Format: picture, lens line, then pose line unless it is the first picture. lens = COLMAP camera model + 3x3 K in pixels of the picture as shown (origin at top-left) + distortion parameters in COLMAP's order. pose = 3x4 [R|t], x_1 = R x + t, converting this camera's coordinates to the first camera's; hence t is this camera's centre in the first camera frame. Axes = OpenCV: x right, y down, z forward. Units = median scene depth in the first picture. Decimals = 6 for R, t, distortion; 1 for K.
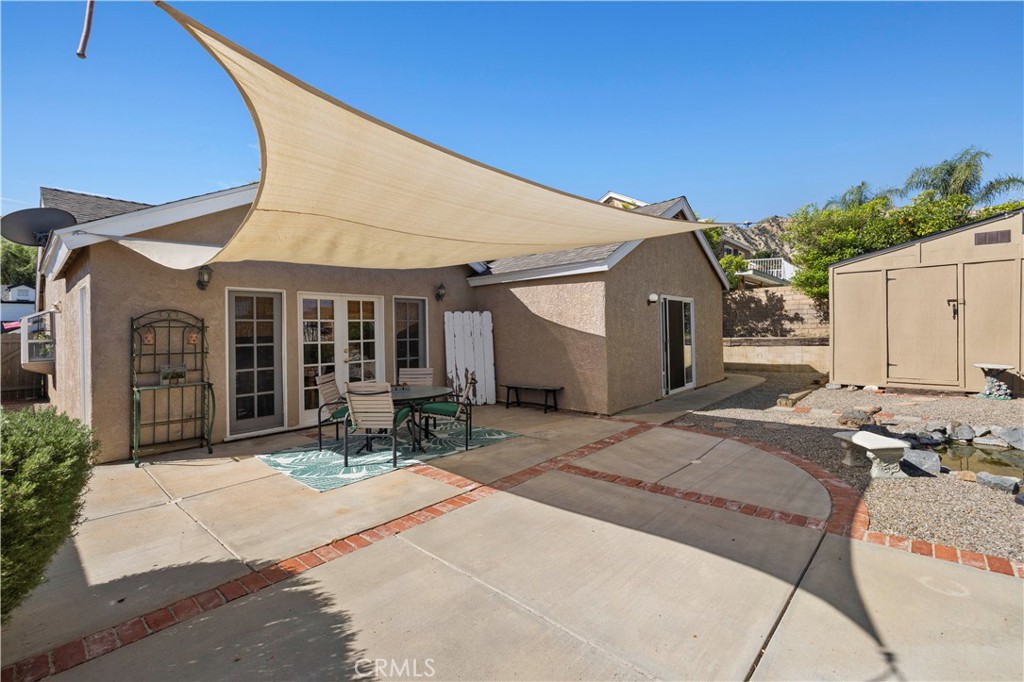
lens RADIAL K [[444.7, 0, 512.0], [0, 444.7, 341.0], [0, 0, 1]] dist [0.003153, 0.000084]
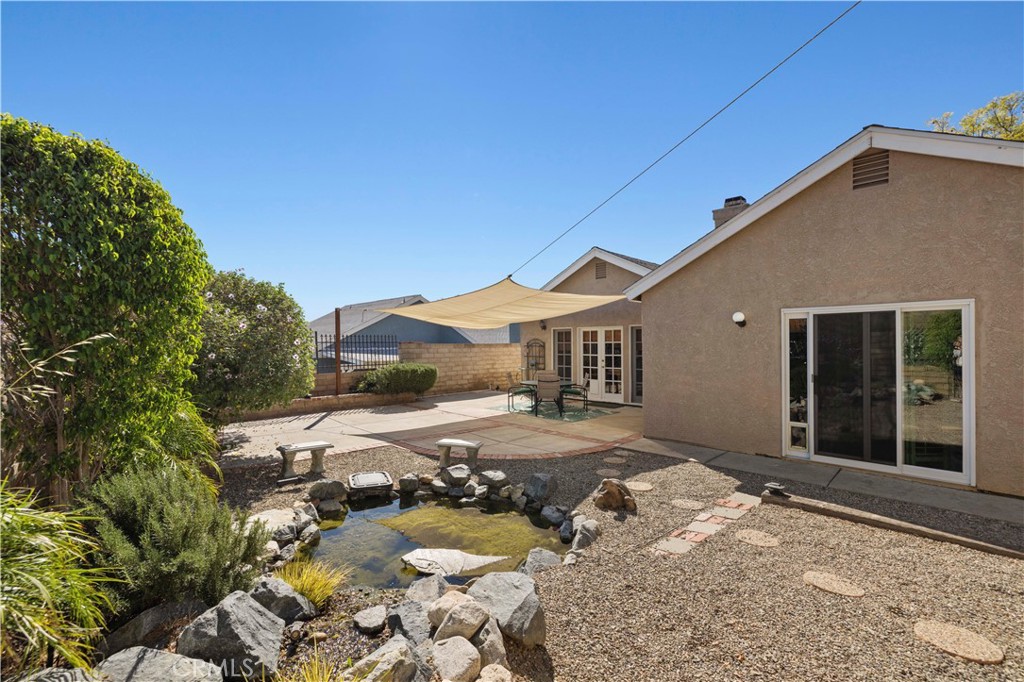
lens RADIAL K [[444.7, 0, 512.0], [0, 444.7, 341.0], [0, 0, 1]] dist [0.003153, 0.000084]
pose [[-0.061371, 0.014320, -0.998012, 1.534139], [-0.019261, 0.999694, 0.015528, -0.082722], [0.997929, 0.020175, -0.061076, 0.885900]]
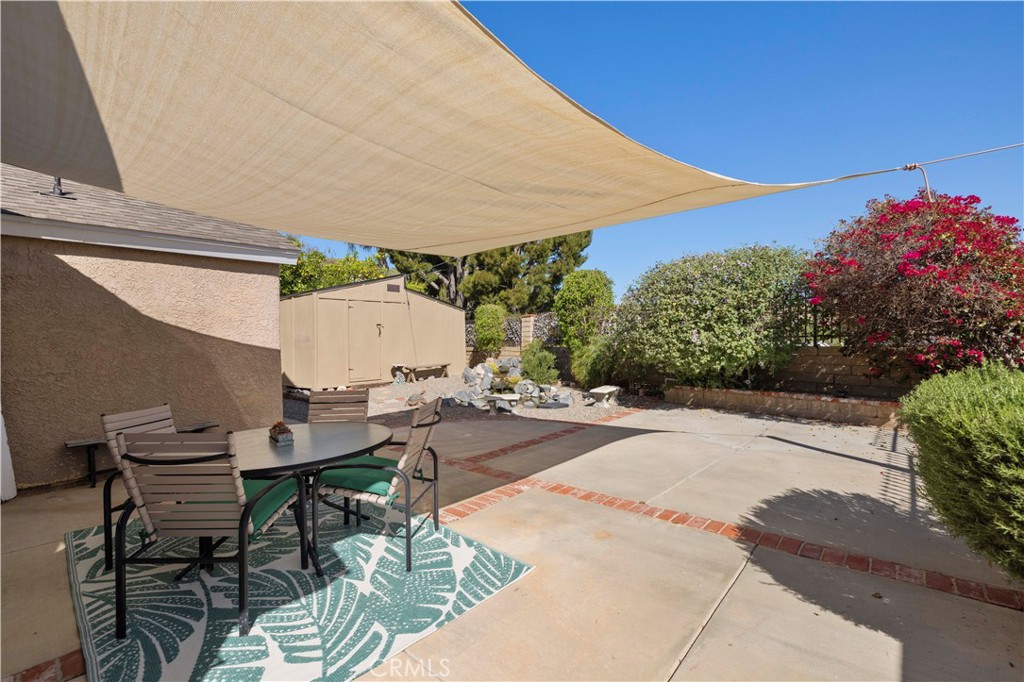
lens RADIAL K [[444.7, 0, 512.0], [0, 444.7, 341.0], [0, 0, 1]] dist [0.003153, 0.000084]
pose [[0.002630, 0.017720, 0.999840, -0.706324], [0.048106, 0.998683, -0.017826, 0.020467], [-0.998839, 0.048145, 0.001774, 0.676118]]
